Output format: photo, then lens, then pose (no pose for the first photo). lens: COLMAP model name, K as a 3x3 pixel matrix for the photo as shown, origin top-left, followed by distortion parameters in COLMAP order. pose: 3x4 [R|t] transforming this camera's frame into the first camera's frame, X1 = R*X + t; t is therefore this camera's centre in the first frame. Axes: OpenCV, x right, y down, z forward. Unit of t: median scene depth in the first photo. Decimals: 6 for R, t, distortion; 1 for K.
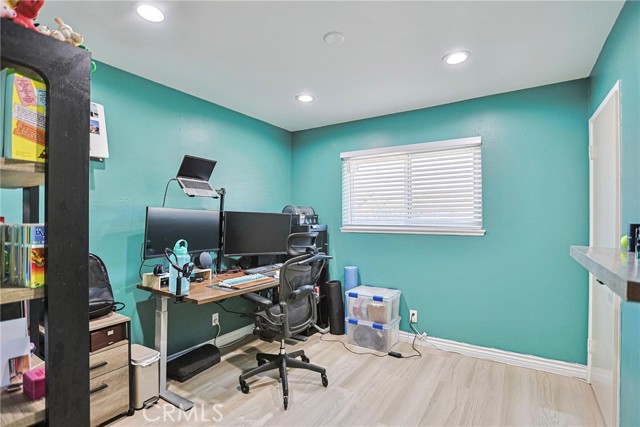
lens RADIAL K [[315.8, 0, 321.2], [0, 315.8, 214.8], [0, 0, 1]] dist [-0.052943, 0.017389]
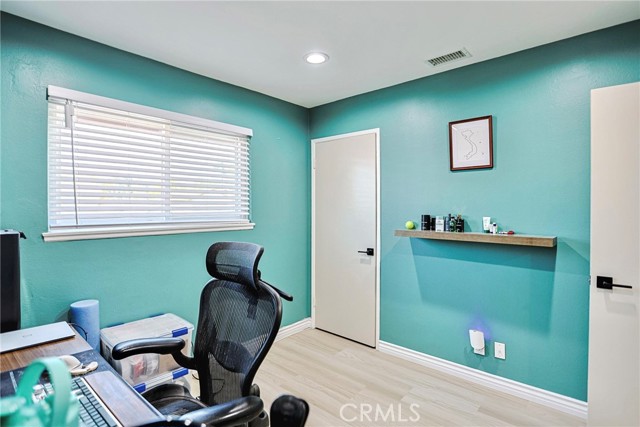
lens RADIAL K [[315.8, 0, 321.6], [0, 315.8, 210.8], [0, 0, 1]] dist [-0.052943, 0.017389]
pose [[0.138509, -0.003601, 0.990355, -0.384925], [-0.000752, 0.999993, 0.003741, 0.004748], [-0.990361, -0.001263, 0.138506, 0.548804]]
